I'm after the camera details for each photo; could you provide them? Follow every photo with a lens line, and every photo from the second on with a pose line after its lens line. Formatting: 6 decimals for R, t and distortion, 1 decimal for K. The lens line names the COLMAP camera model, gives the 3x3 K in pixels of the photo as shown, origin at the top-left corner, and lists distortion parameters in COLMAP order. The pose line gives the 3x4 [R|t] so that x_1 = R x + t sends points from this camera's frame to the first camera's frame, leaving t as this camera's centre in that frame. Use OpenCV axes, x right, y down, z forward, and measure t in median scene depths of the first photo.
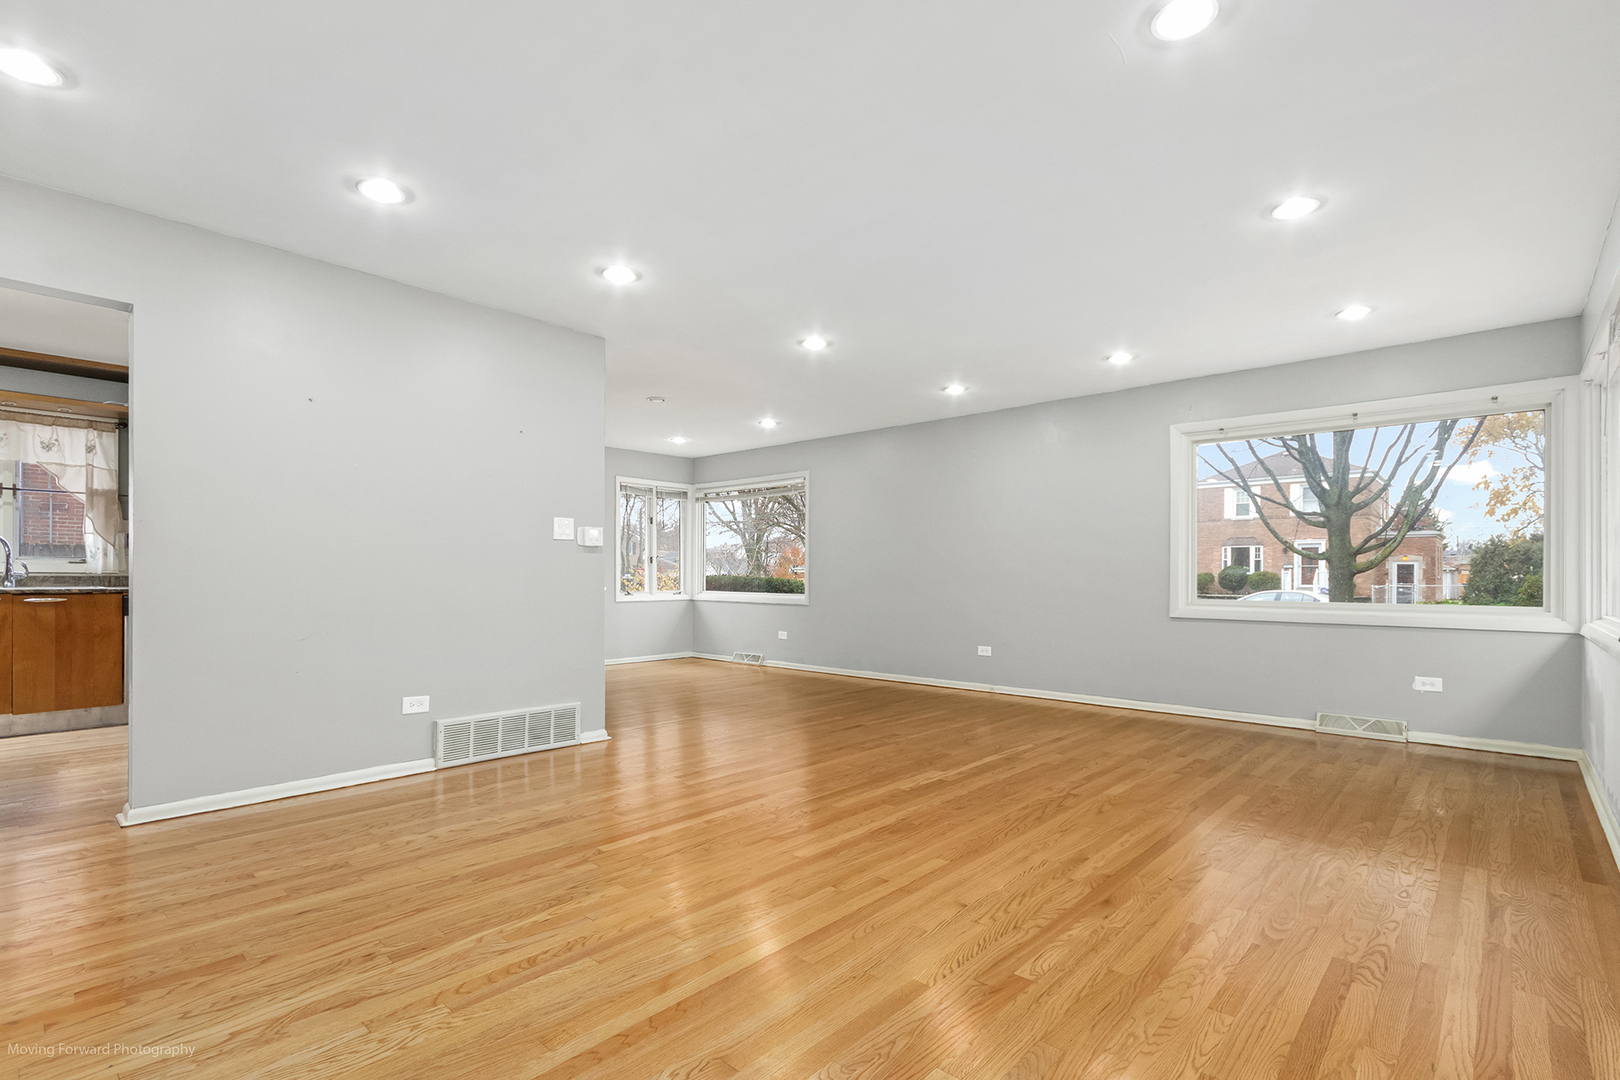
lens RADIAL K [[749.6, 0, 810.9], [0, 749.6, 575.5], [0, 0, 1]] dist [0.000010, 0.000016]
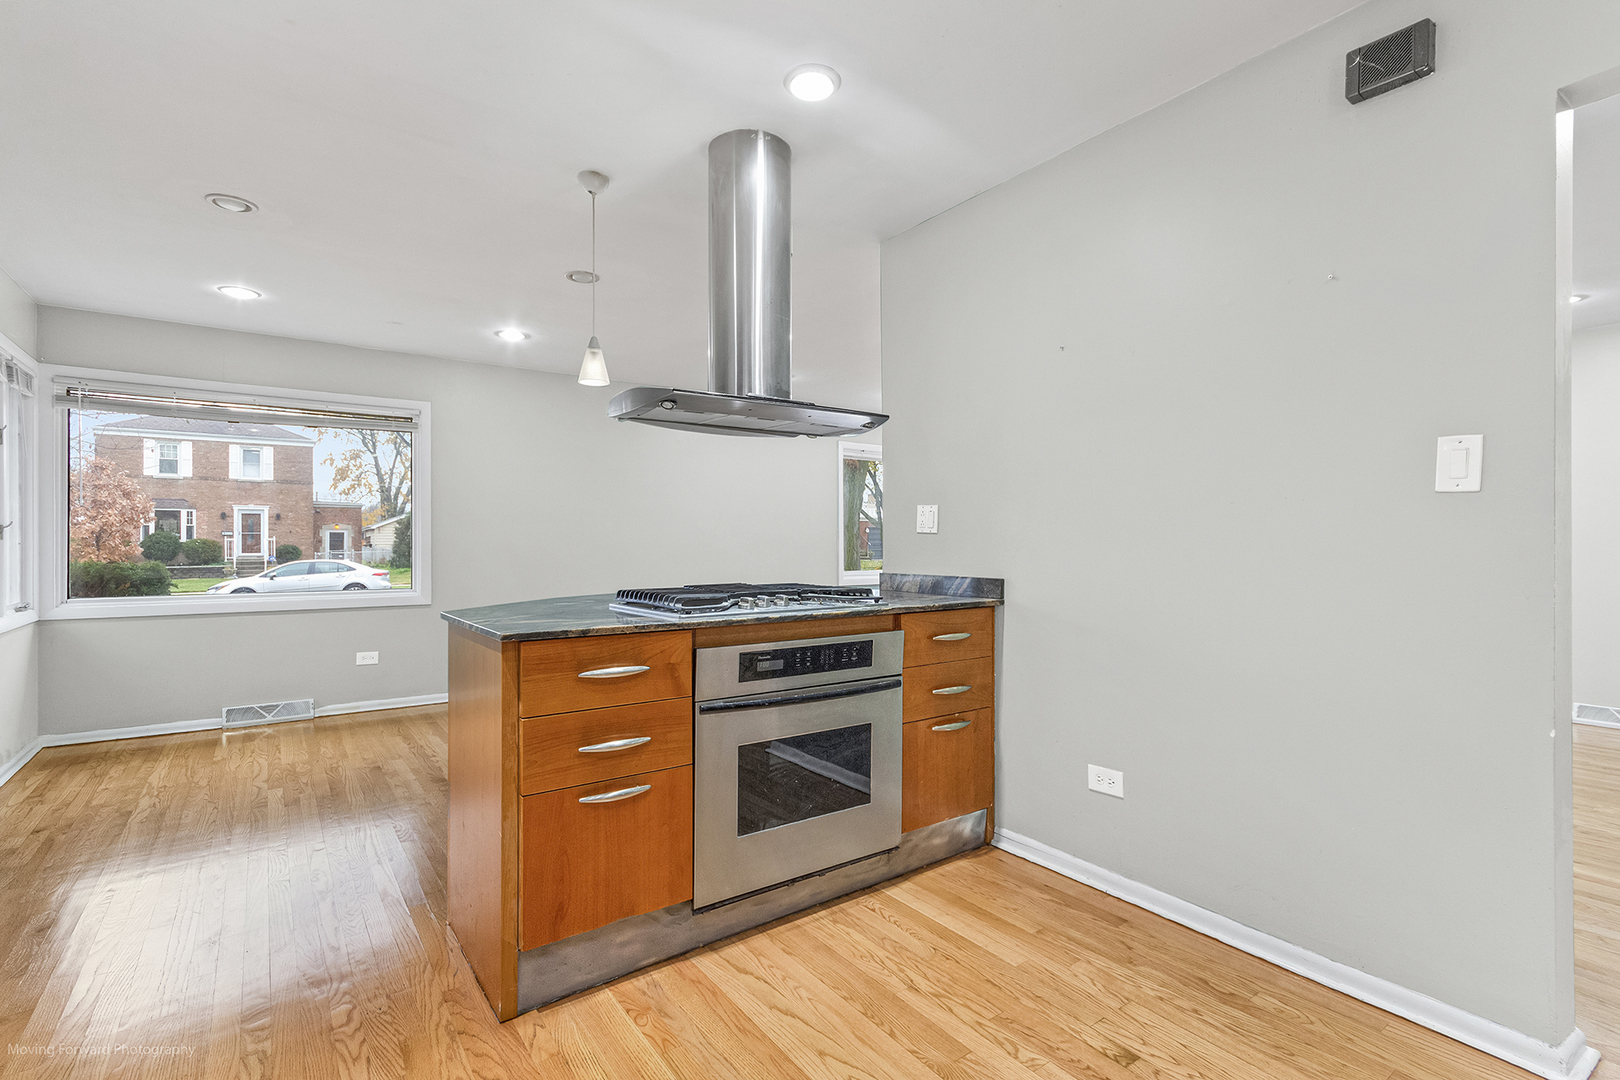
lens RADIAL K [[754.7, 0, 810.0], [0, 754.7, 540.0], [0, 0, 1]] dist [0.000591, 0.000099]
pose [[0.197875, -0.000052, 0.980227, -0.129756], [-0.000011, 1.000000, 0.000055, -0.004090], [-0.980227, -0.000022, 0.197875, 0.115839]]
